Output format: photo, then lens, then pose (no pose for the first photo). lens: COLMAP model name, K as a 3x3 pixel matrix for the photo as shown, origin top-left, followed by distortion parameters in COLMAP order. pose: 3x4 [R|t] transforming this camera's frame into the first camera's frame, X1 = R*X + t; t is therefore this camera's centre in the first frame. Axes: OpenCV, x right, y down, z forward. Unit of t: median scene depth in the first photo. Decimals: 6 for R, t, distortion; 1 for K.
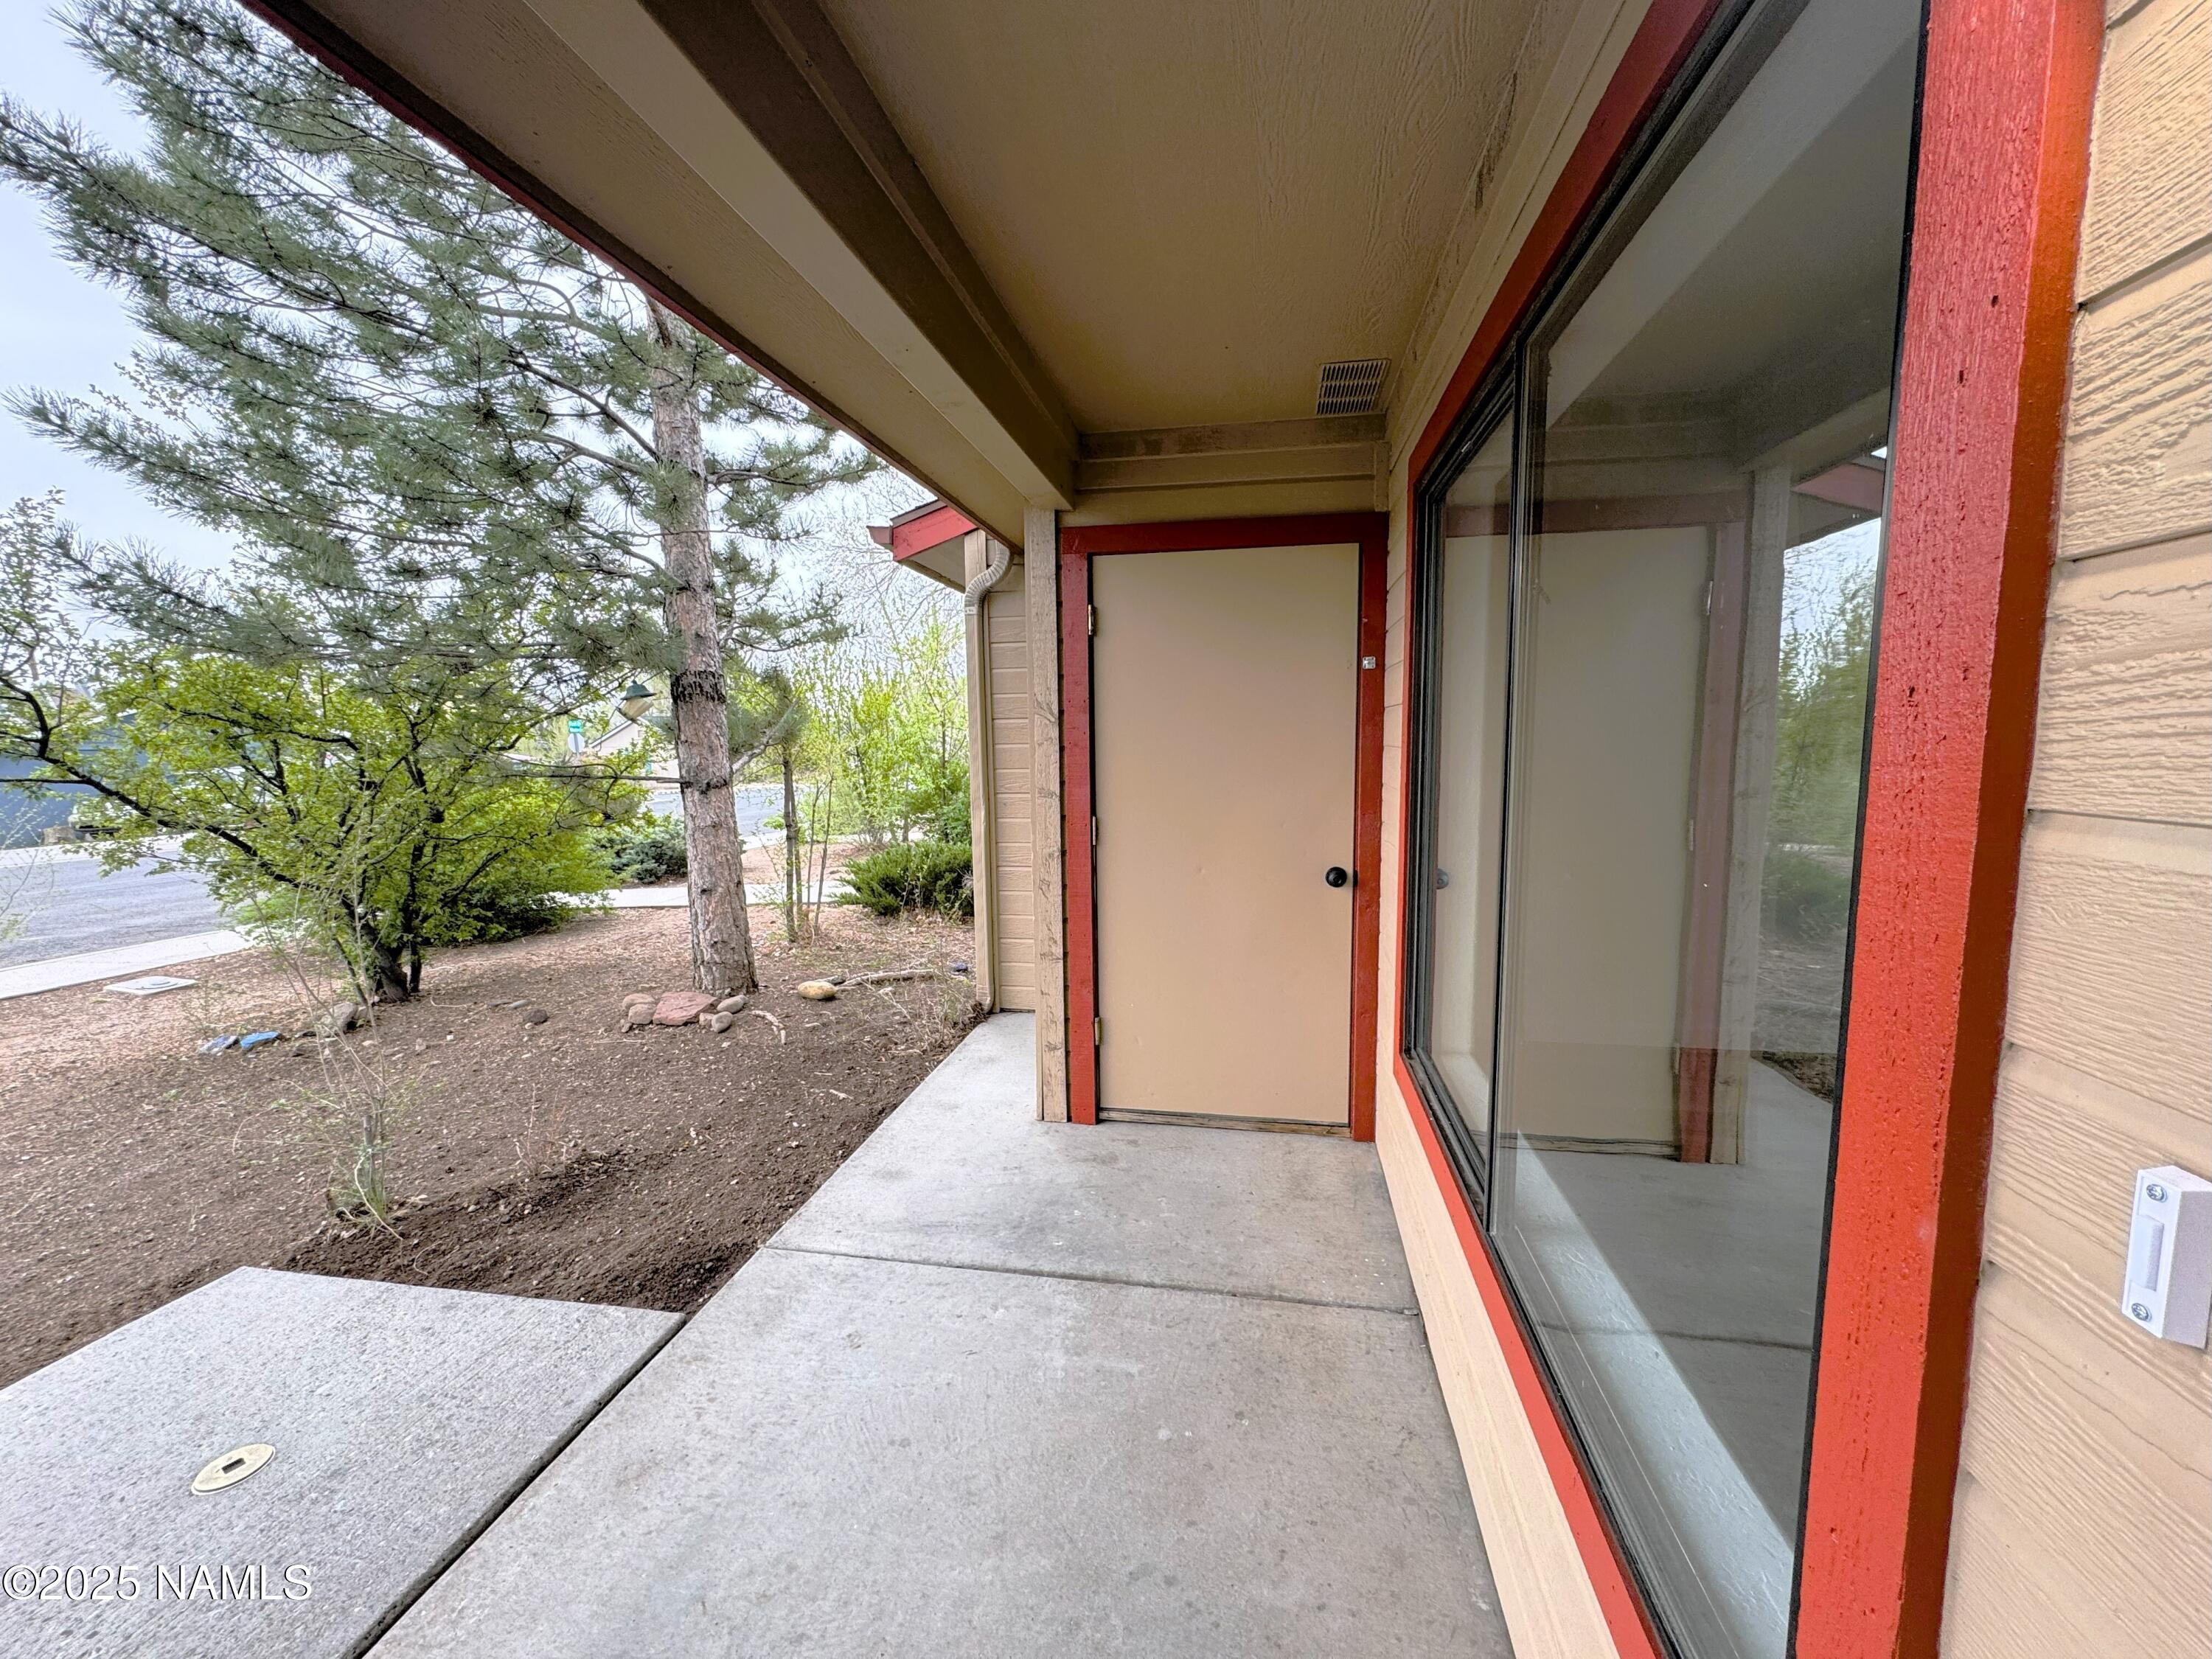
lens RADIAL K [[878.7, 0, 1106.0], [0, 878.7, 829.5], [0, 0, 1]] dist [0.001183, 0.000116]
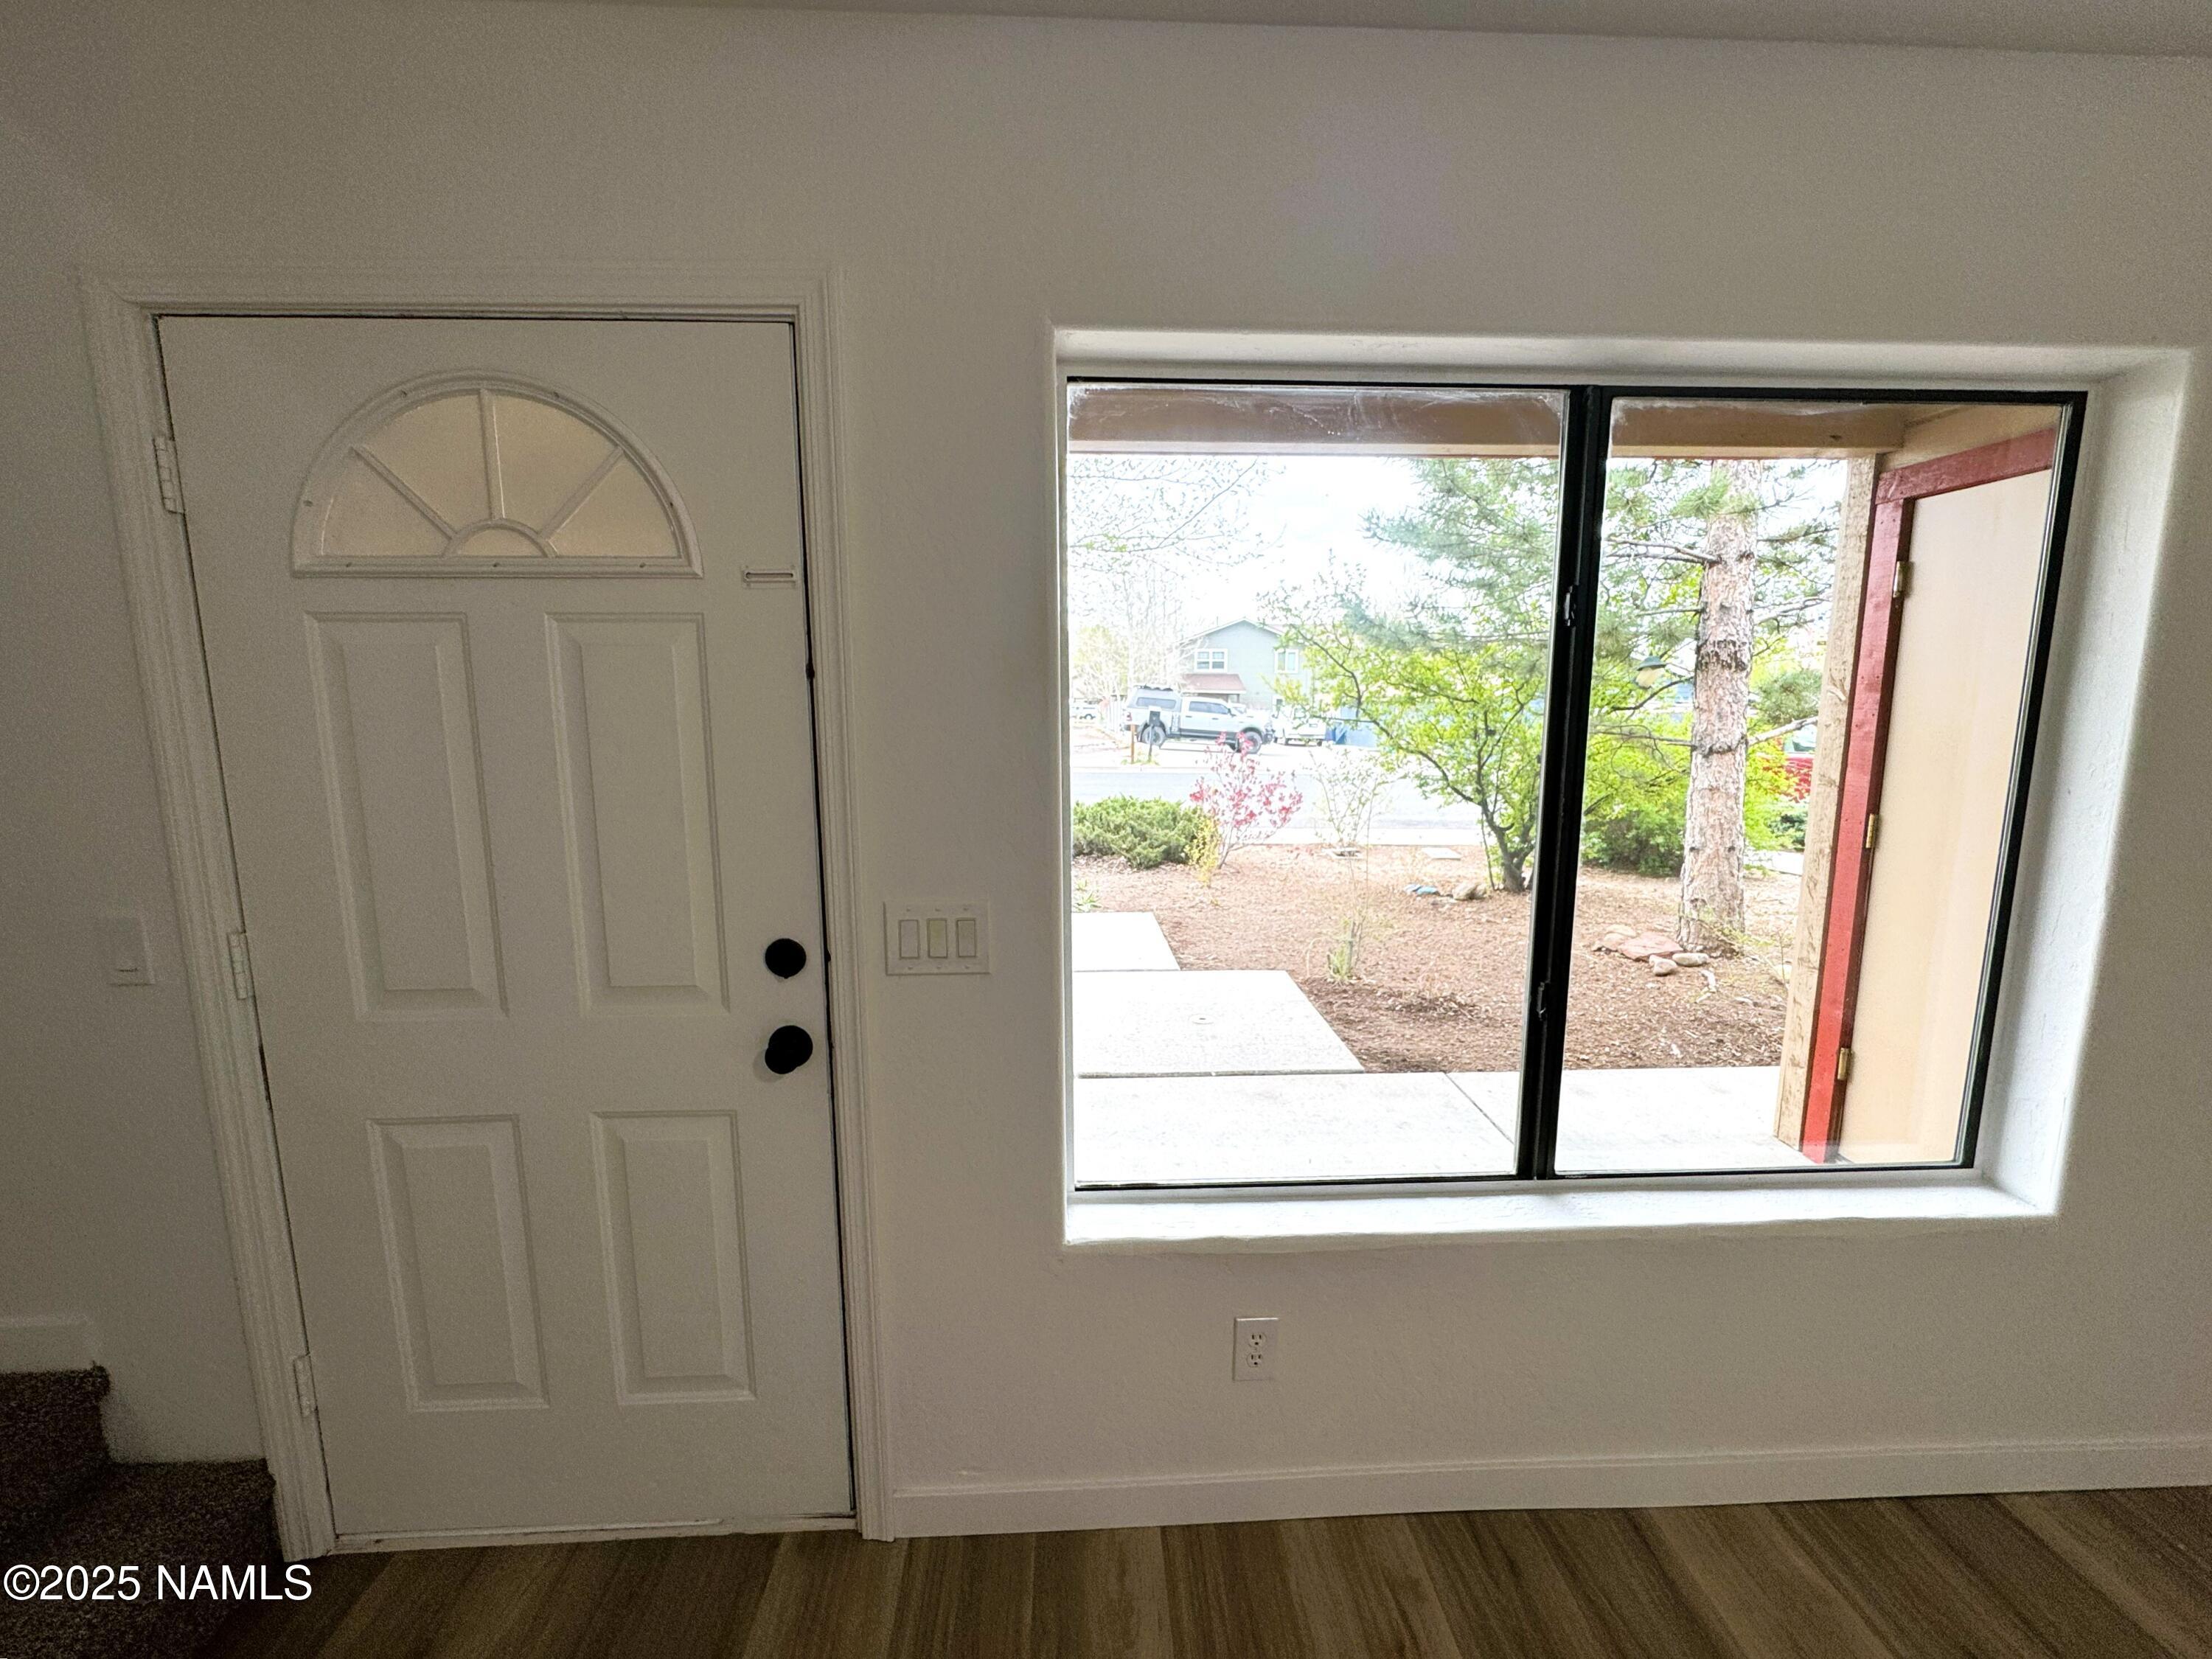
lens RADIAL K [[891.6, 0, 1106.0], [0, 891.6, 829.5], [0, 0, 1]] dist [0.003033, 0.000216]
pose [[0.228794, 0.158016, -0.960565, 0.523847], [-0.105867, 0.984924, 0.136807, -0.032772], [0.967701, 0.070392, 0.242073, 0.063048]]
